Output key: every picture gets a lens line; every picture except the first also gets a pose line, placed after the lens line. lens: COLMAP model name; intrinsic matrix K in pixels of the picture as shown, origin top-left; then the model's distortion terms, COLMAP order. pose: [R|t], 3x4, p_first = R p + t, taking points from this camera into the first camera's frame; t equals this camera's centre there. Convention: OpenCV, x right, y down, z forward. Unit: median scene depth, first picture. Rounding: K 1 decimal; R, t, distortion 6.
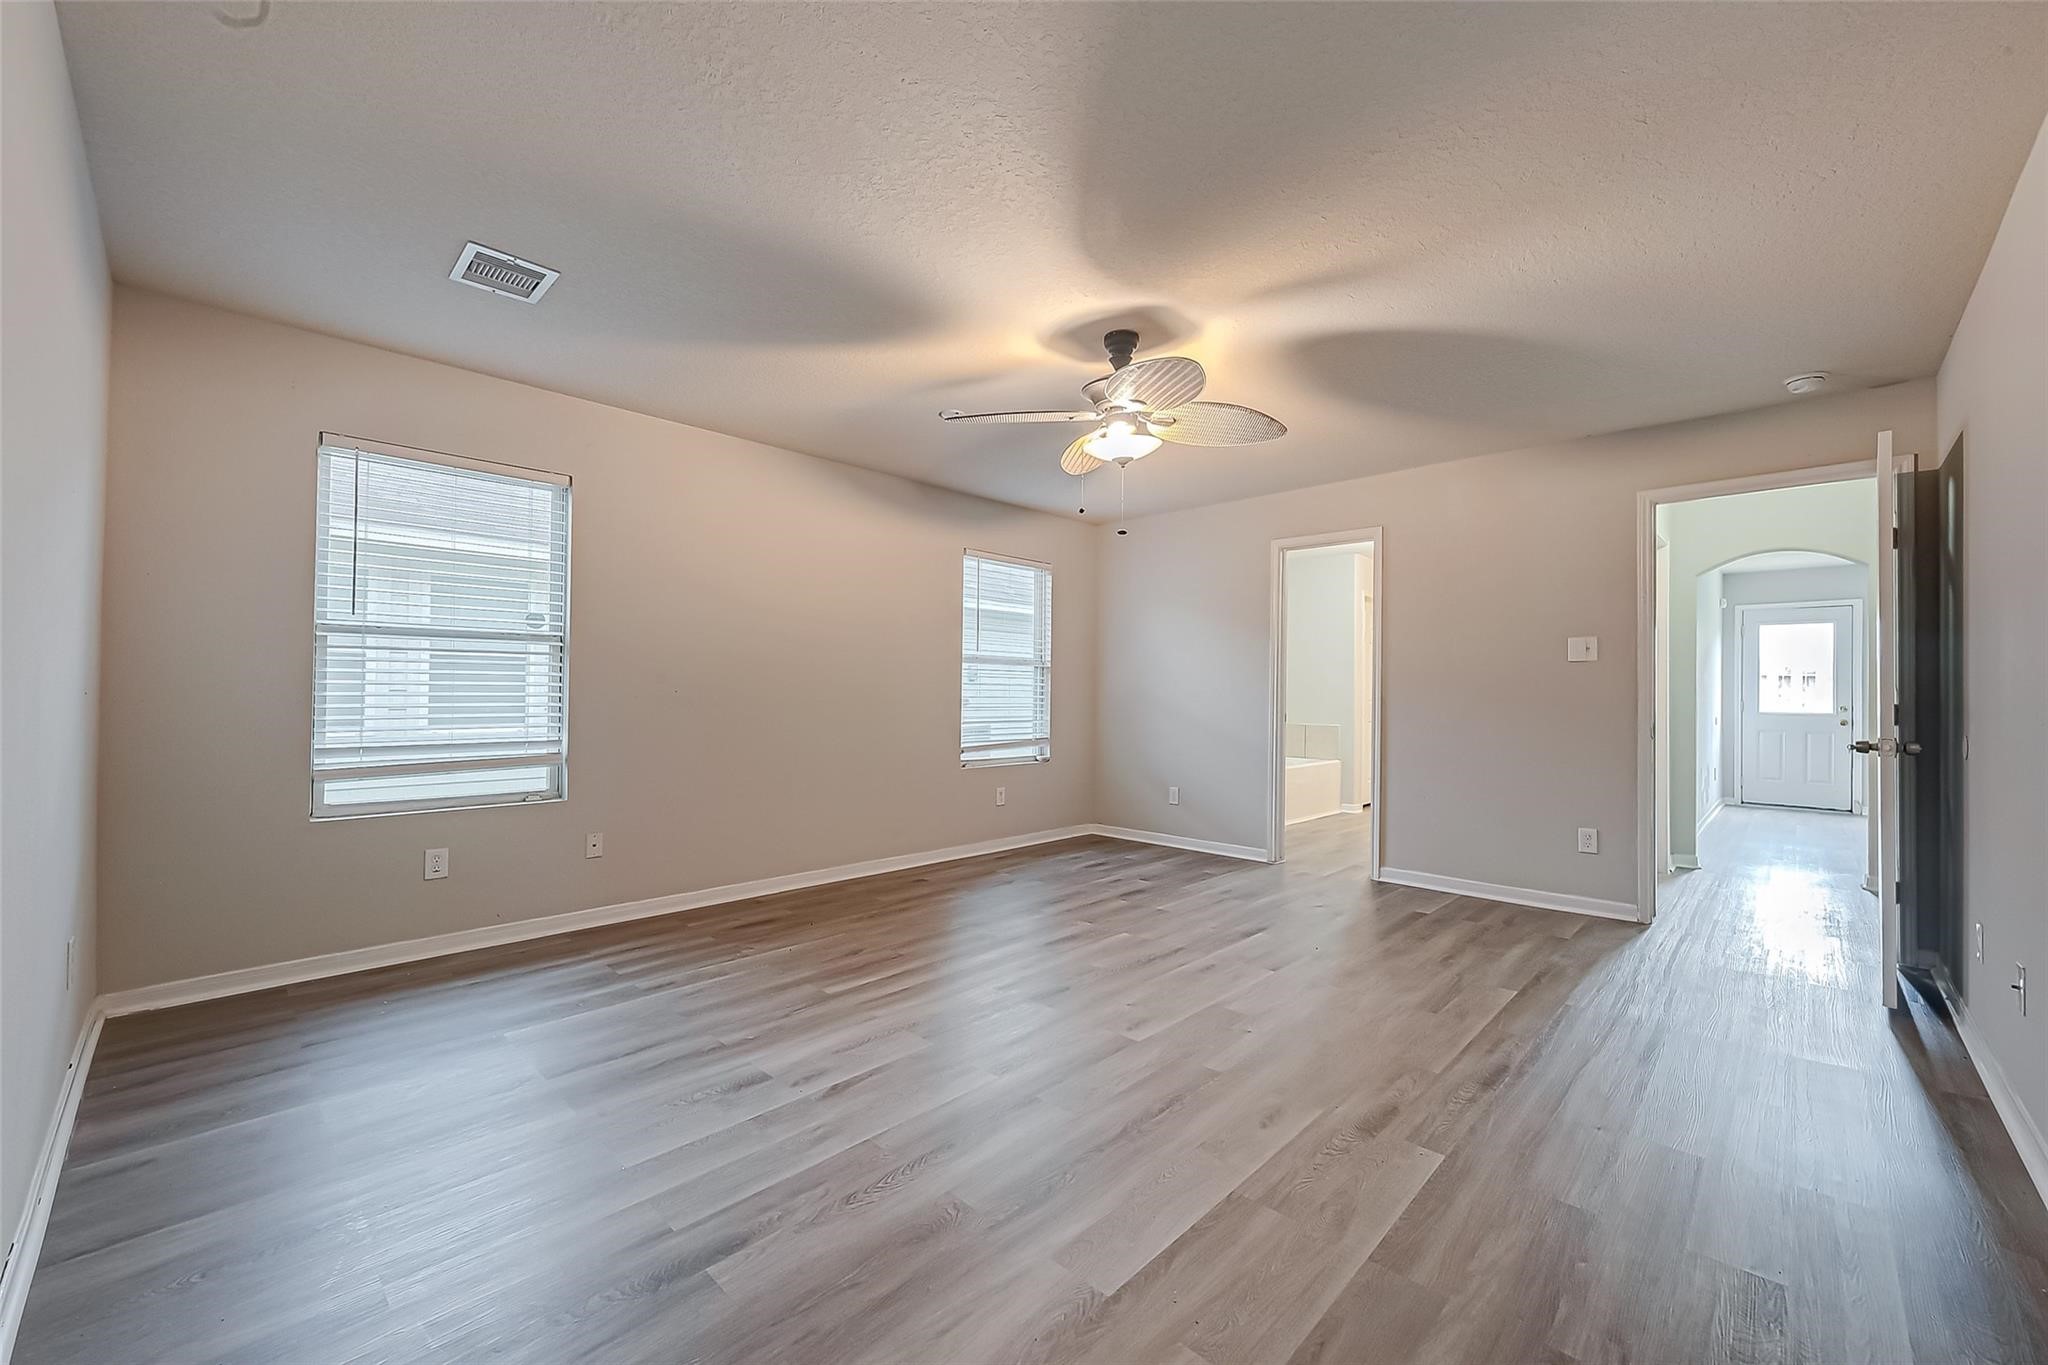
lens RADIAL K [[807.0, 0, 1035.6], [0, 807.0, 682.1], [0, 0, 1]] dist [-0.001816, -0.000520]
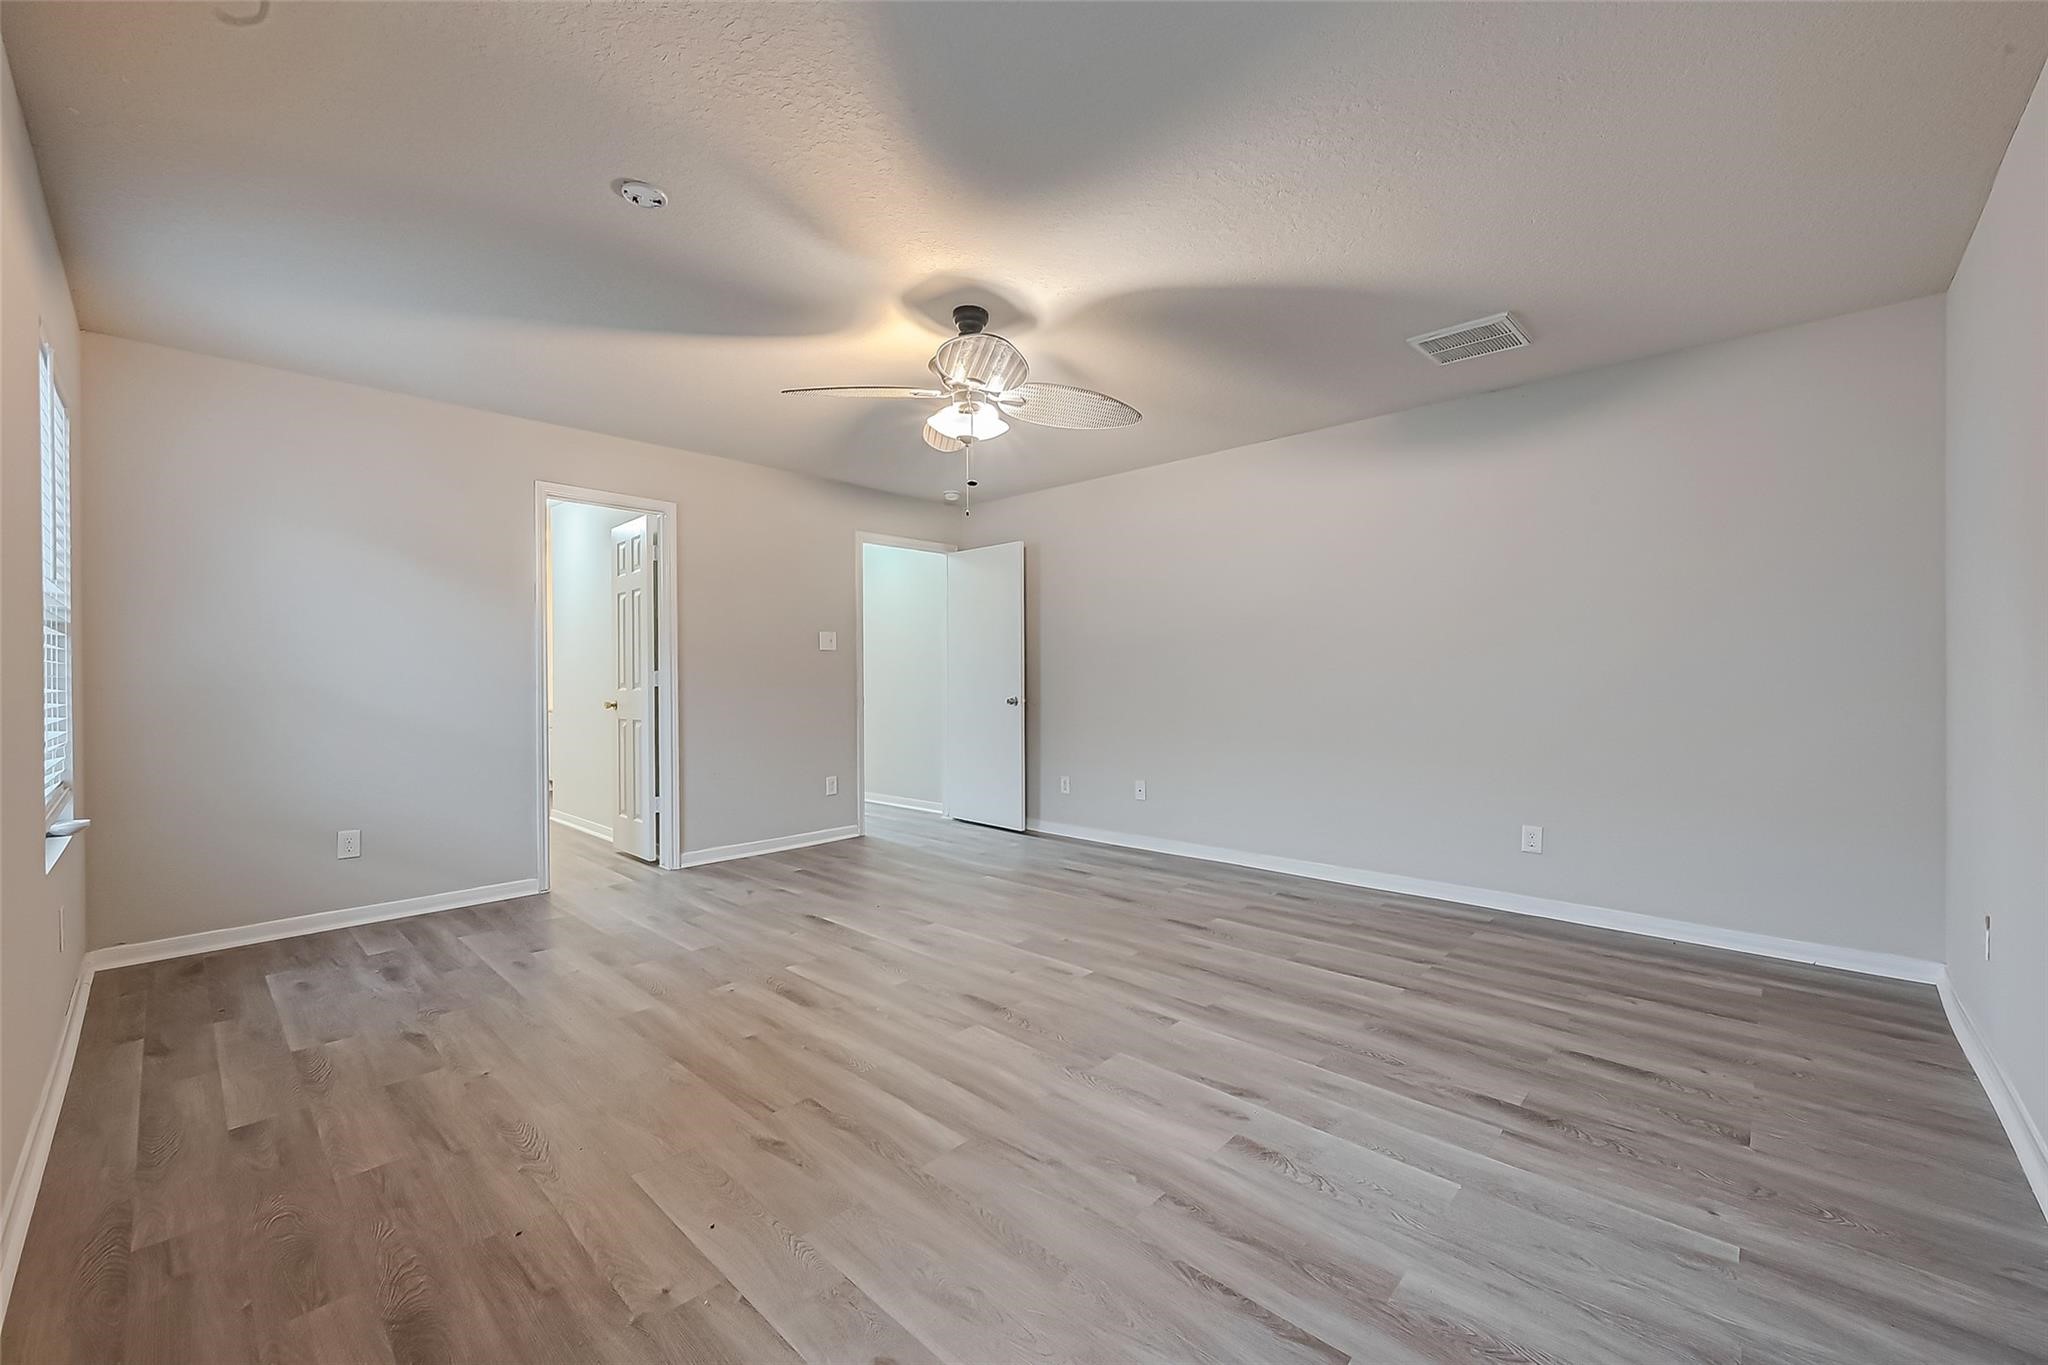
lens RADIAL K [[809.2, 0, 1031.3], [0, 809.2, 683.1], [0, 0, 1]] dist [-0.000970, -0.000206]
pose [[-0.012178, -0.017470, 0.999773, -0.914707], [-0.010145, 0.999798, 0.017347, 0.001247], [-0.999874, -0.009932, -0.012353, 0.965263]]
